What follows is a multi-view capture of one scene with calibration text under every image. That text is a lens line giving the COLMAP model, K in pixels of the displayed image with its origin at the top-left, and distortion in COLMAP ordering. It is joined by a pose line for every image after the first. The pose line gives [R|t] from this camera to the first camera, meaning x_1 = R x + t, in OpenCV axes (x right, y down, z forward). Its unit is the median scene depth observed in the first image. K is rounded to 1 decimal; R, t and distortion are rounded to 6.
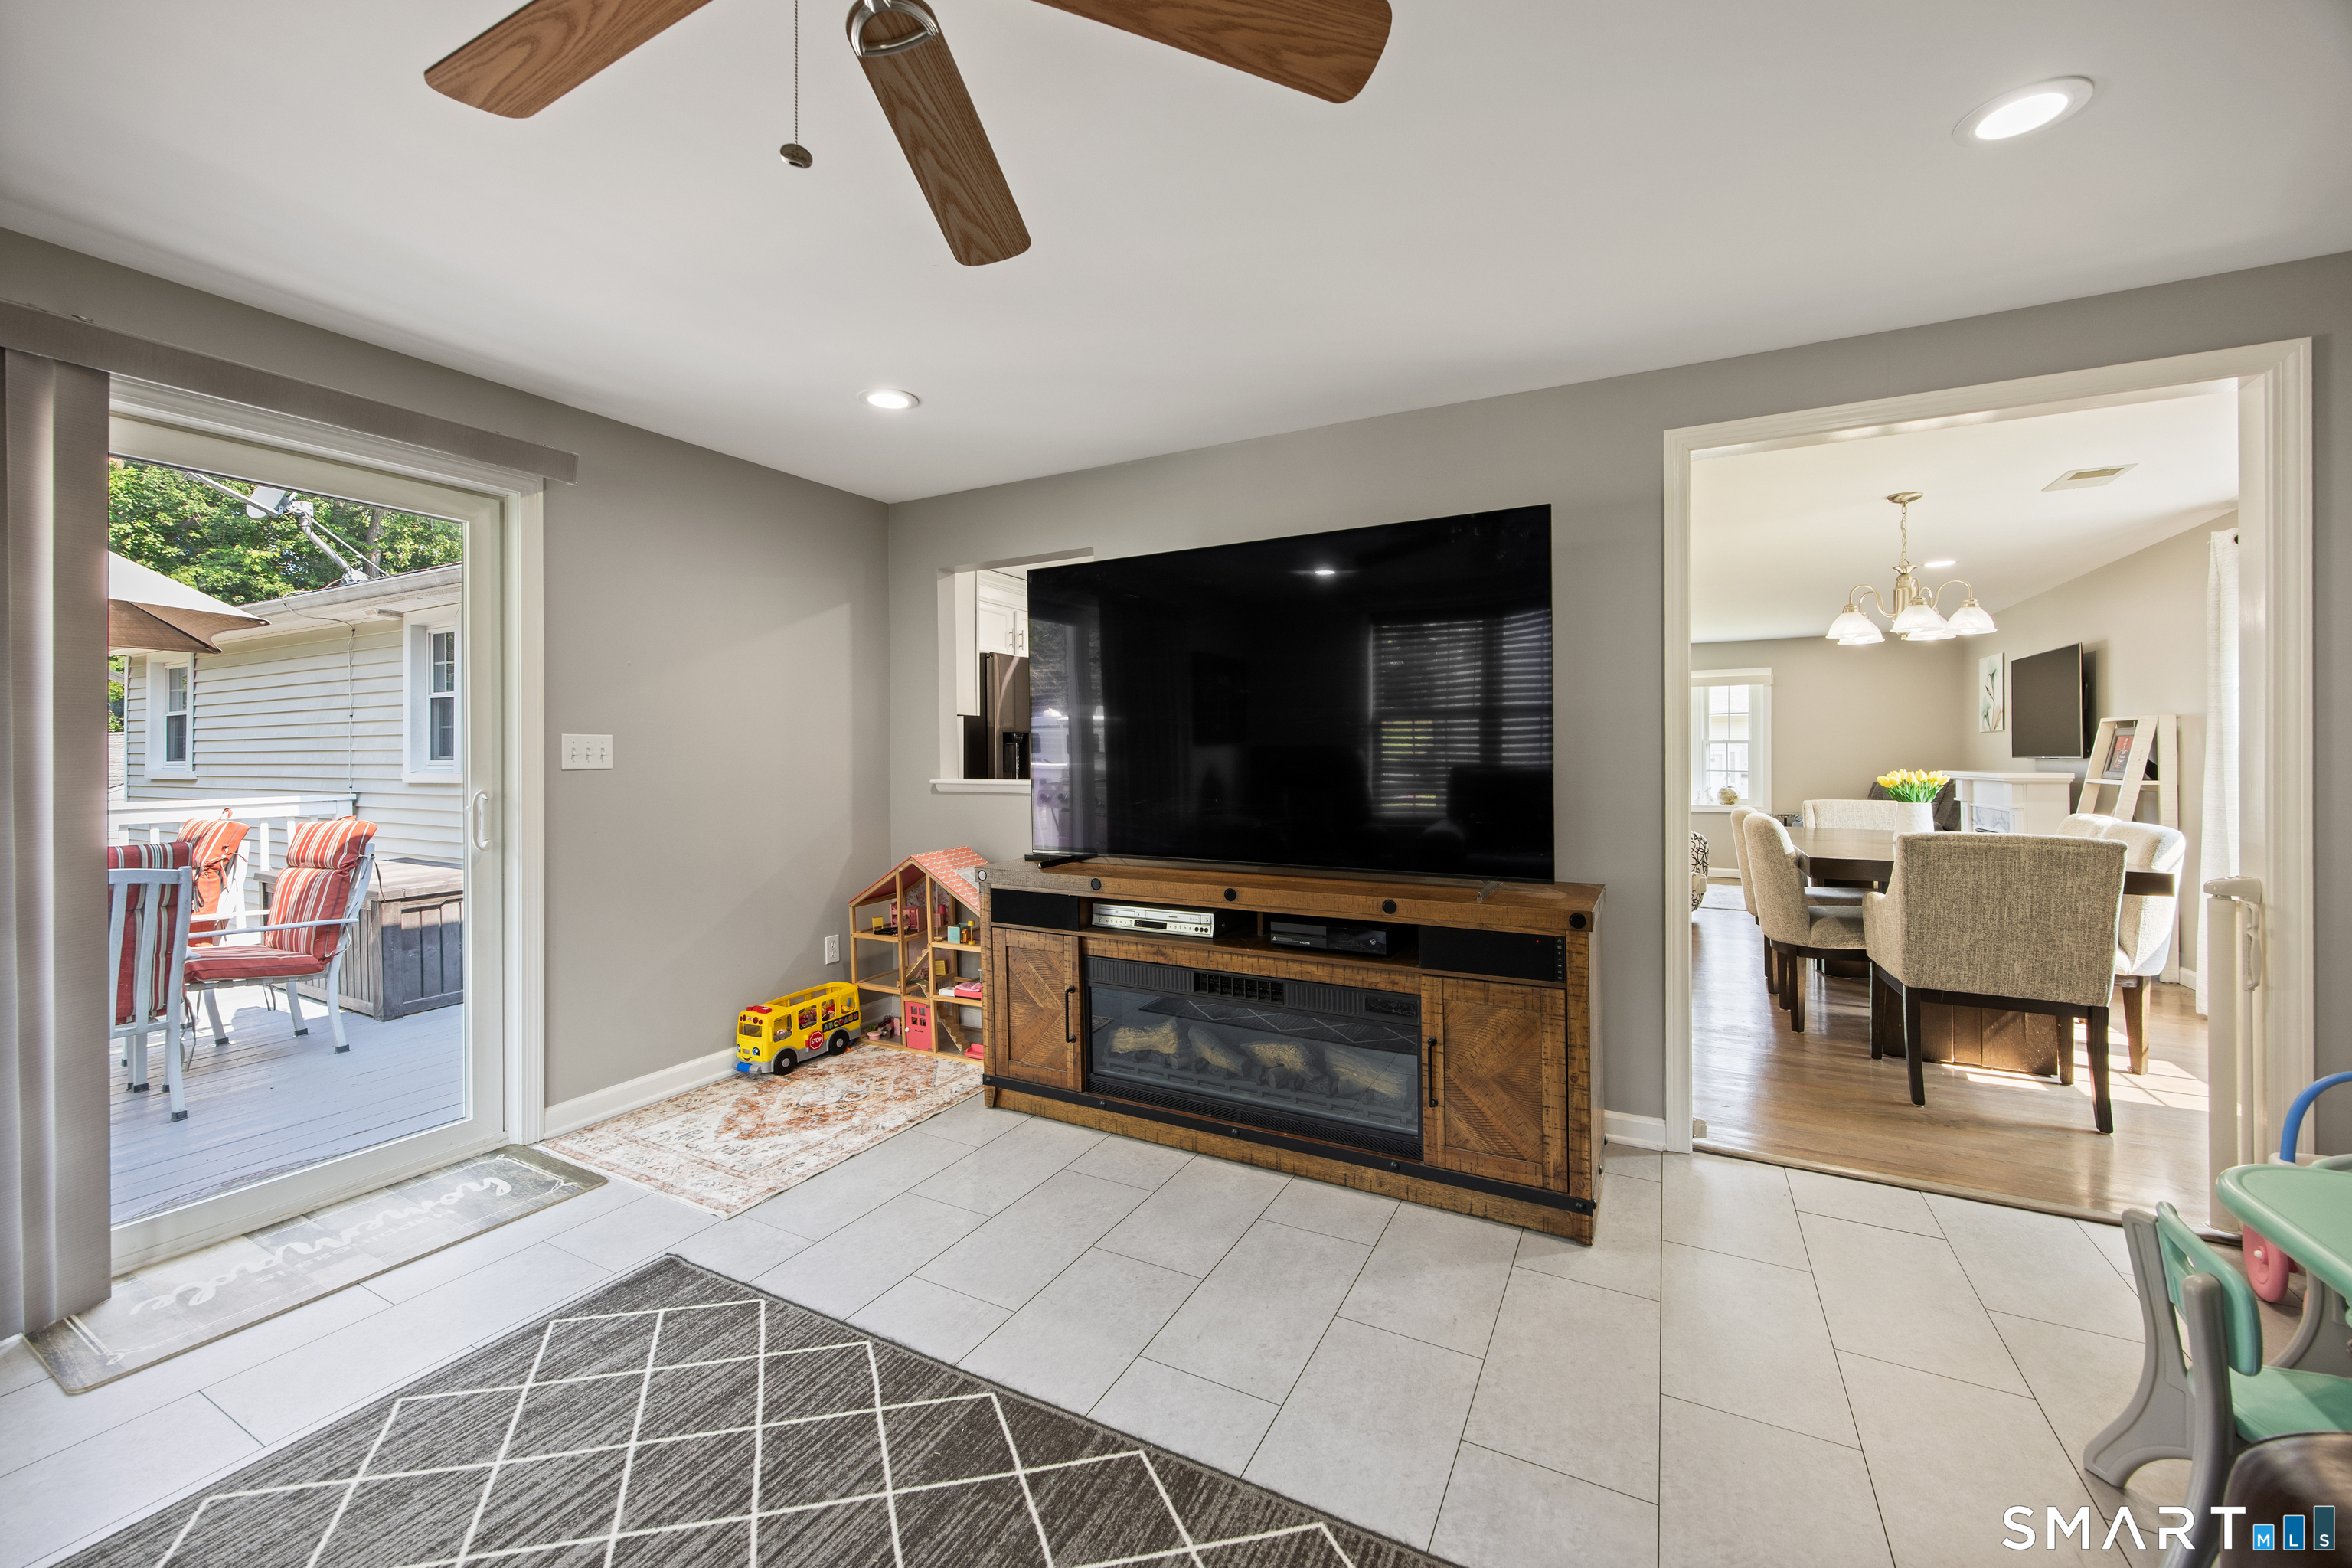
lens RADIAL K [[918.3, 0, 1174.8], [0, 918.3, 755.3], [0, 0, 1]] dist [-0.001203, -0.000104]
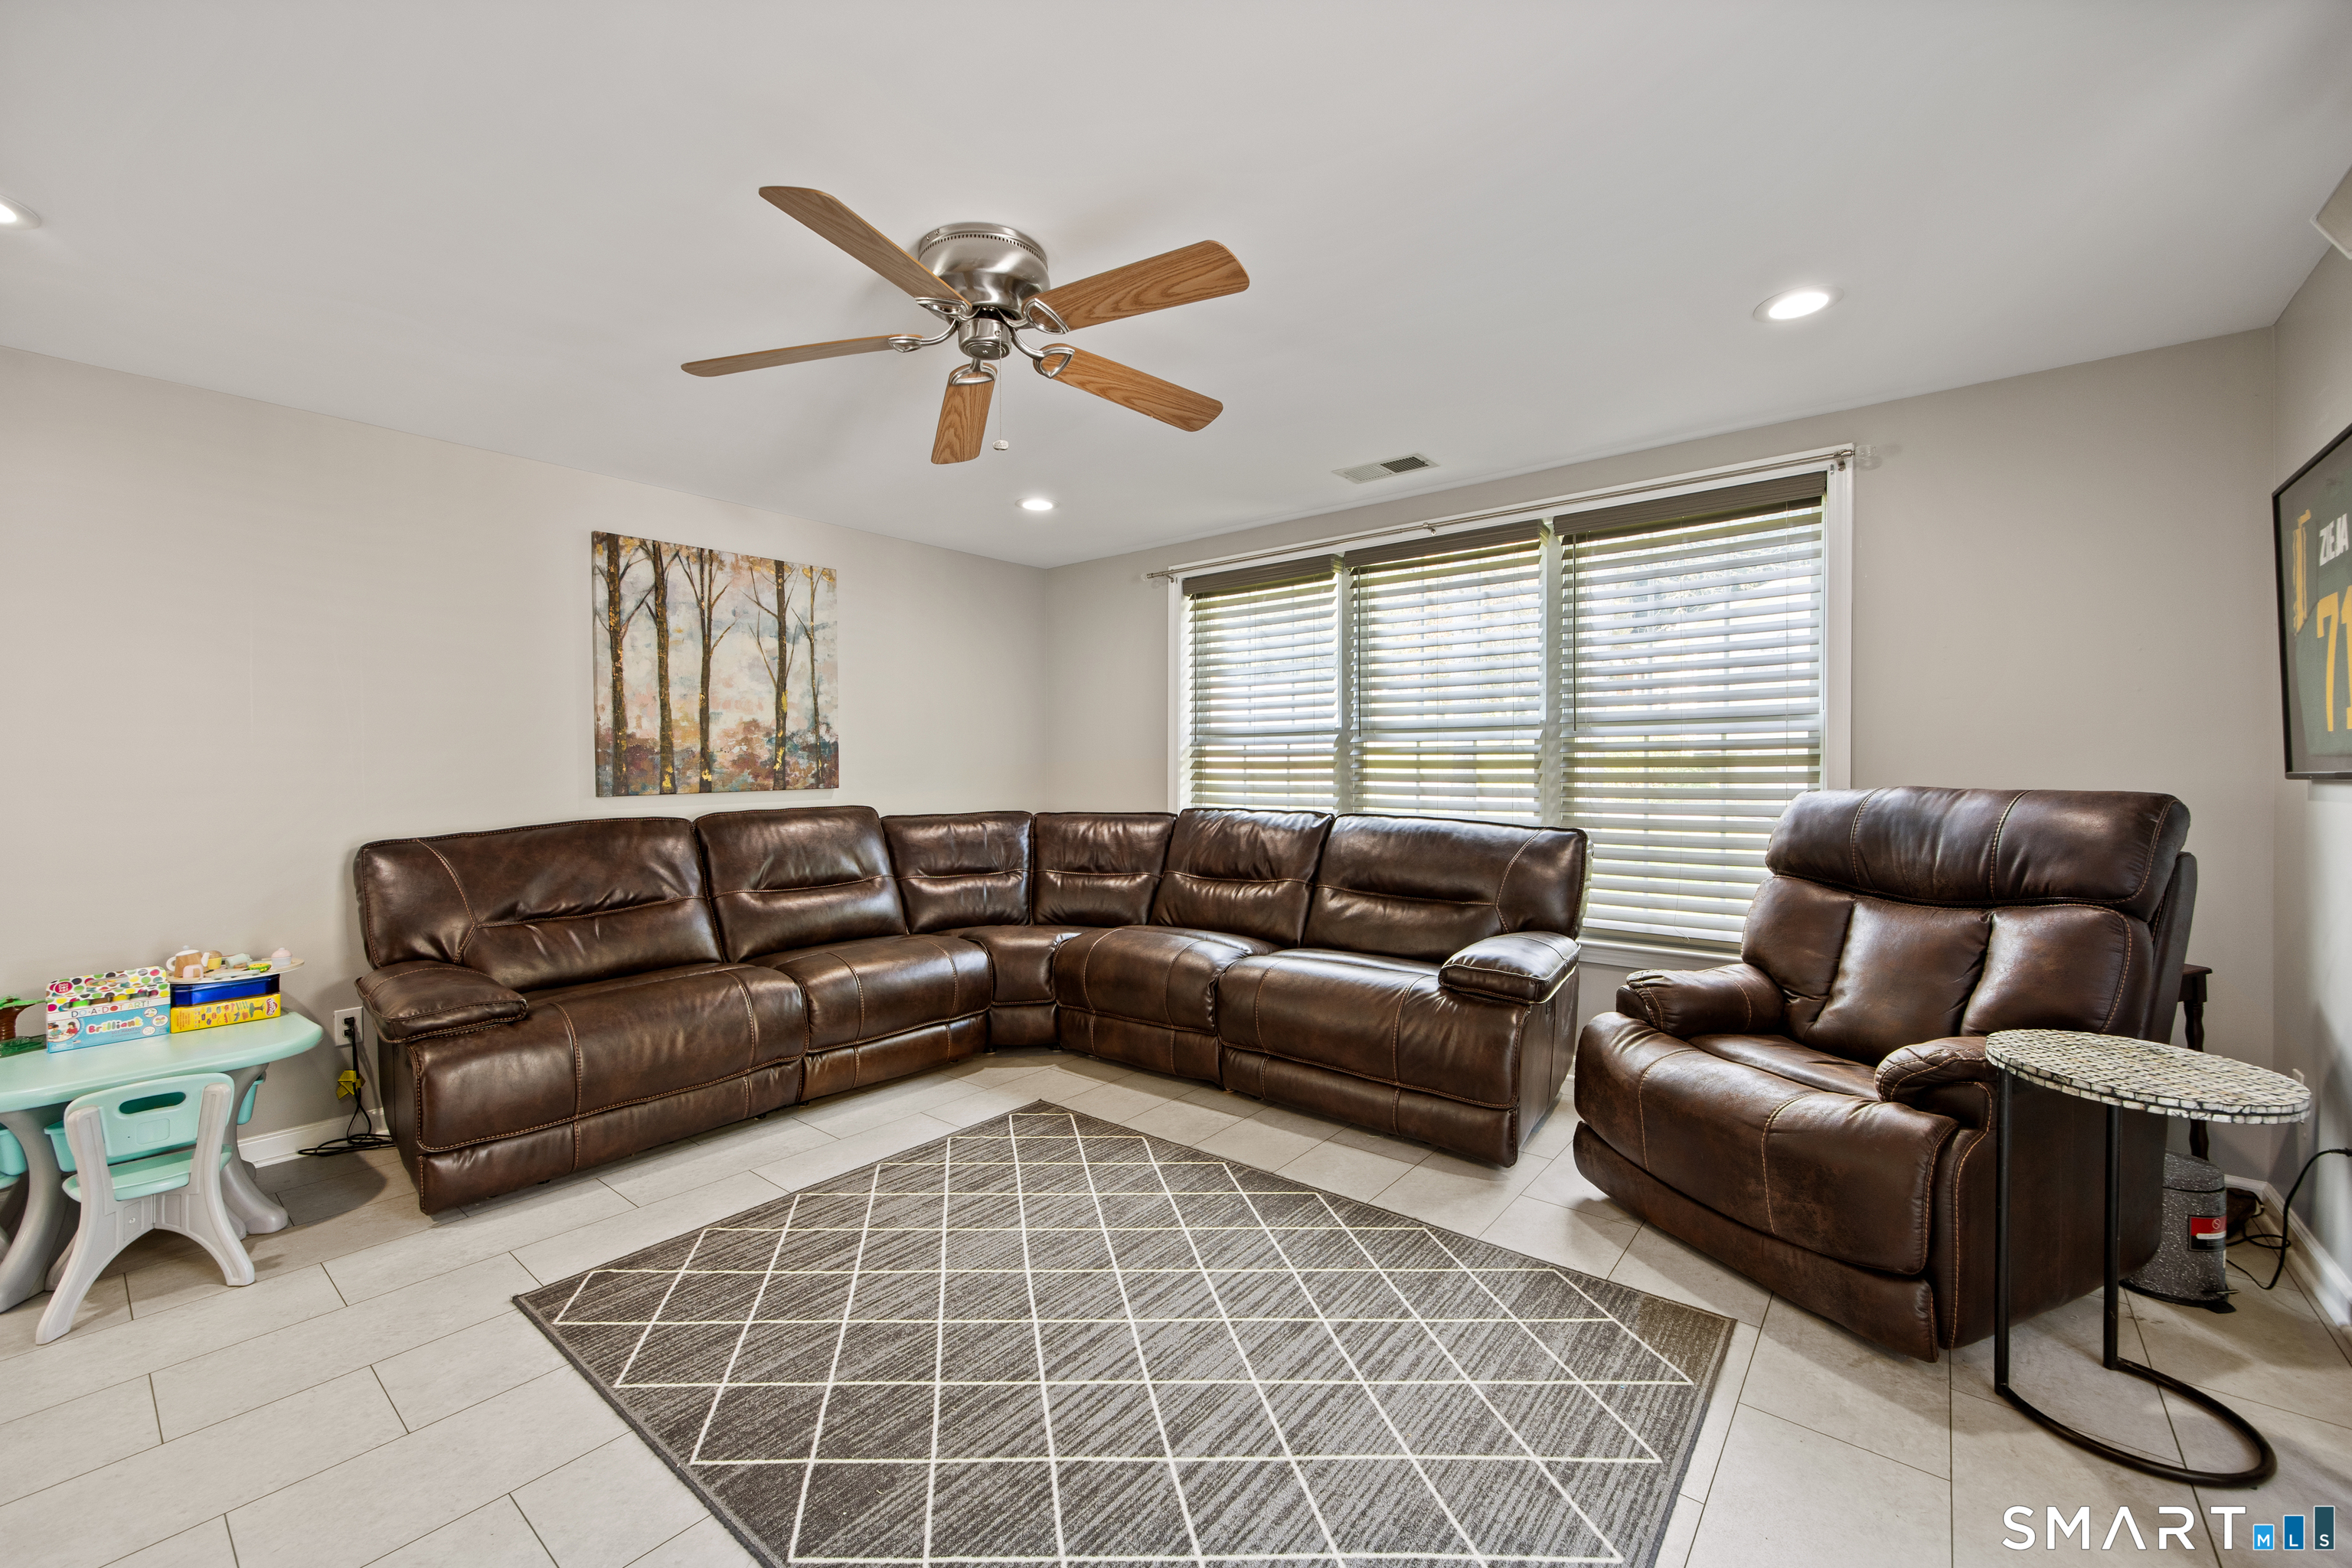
lens RADIAL K [[948.7, 0, 1174.2], [0, 948.7, 760.1], [0, 0, 1]] dist [0.000949, 0.000105]
pose [[-0.981396, 0.011048, 0.191675, -0.756672], [0.011314, 0.999936, 0.000289, -0.002017], [-0.191659, 0.002453, -0.981459, 1.903881]]
